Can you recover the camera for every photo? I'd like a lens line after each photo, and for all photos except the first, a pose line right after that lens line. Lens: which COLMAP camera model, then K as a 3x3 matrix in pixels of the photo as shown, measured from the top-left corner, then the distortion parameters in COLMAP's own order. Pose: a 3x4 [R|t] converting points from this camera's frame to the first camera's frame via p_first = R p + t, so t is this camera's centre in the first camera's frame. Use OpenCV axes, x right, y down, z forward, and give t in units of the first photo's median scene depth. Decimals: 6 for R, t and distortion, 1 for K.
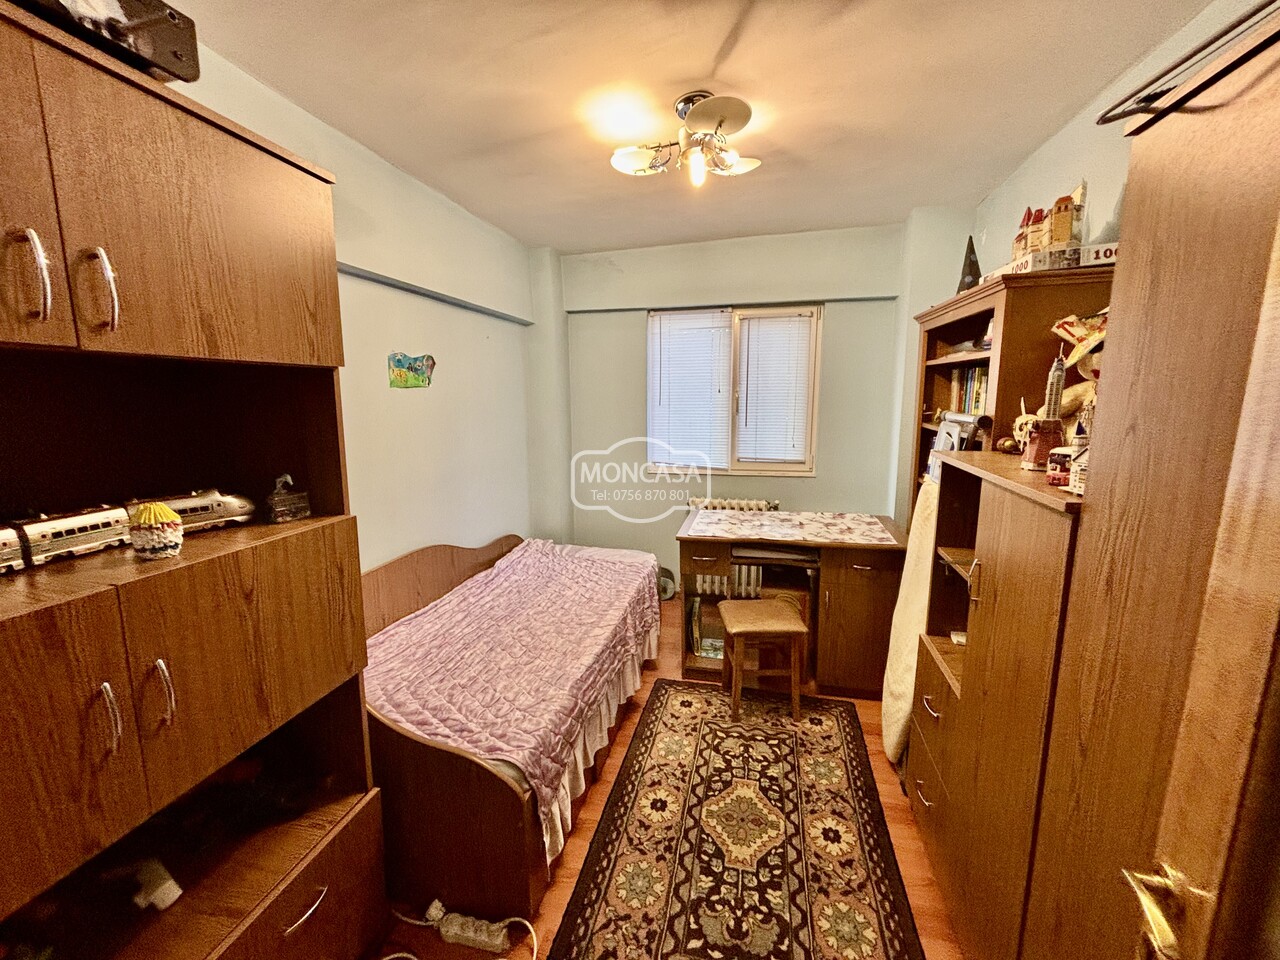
lens RADIAL K [[513.4, 0, 637.7], [0, 513.4, 476.3], [0, 0, 1]] dist [-0.004939, 0.002151]
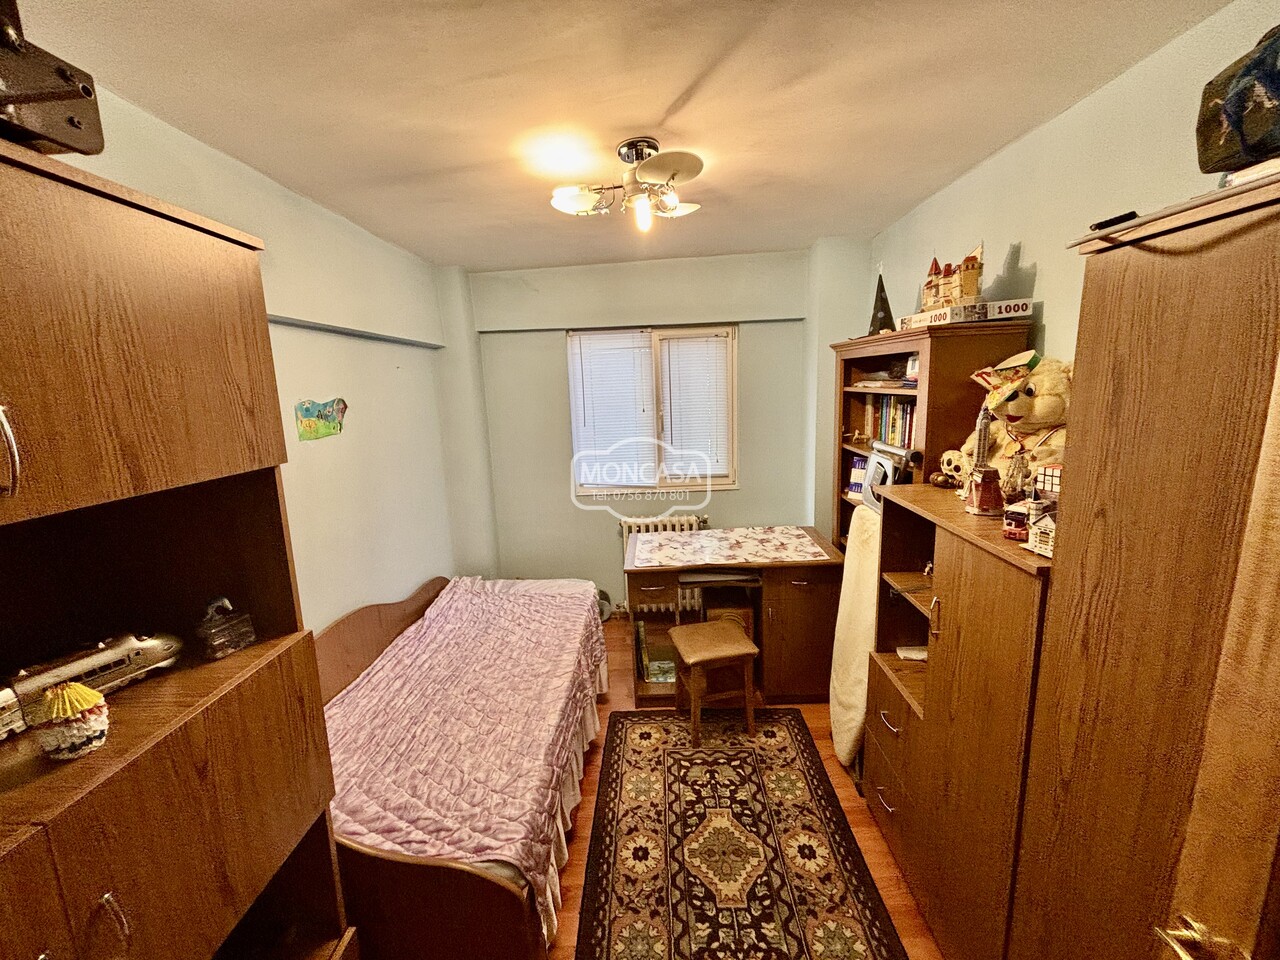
lens RADIAL K [[513.4, 0, 638.7], [0, 513.4, 478.0], [0, 0, 1]] dist [-0.004939, 0.002151]
pose [[0.977713, -0.068148, 0.198578, -0.120406], [0.065396, 0.997651, 0.020394, -0.115978], [-0.199502, -0.006953, 0.979873, 0.036418]]
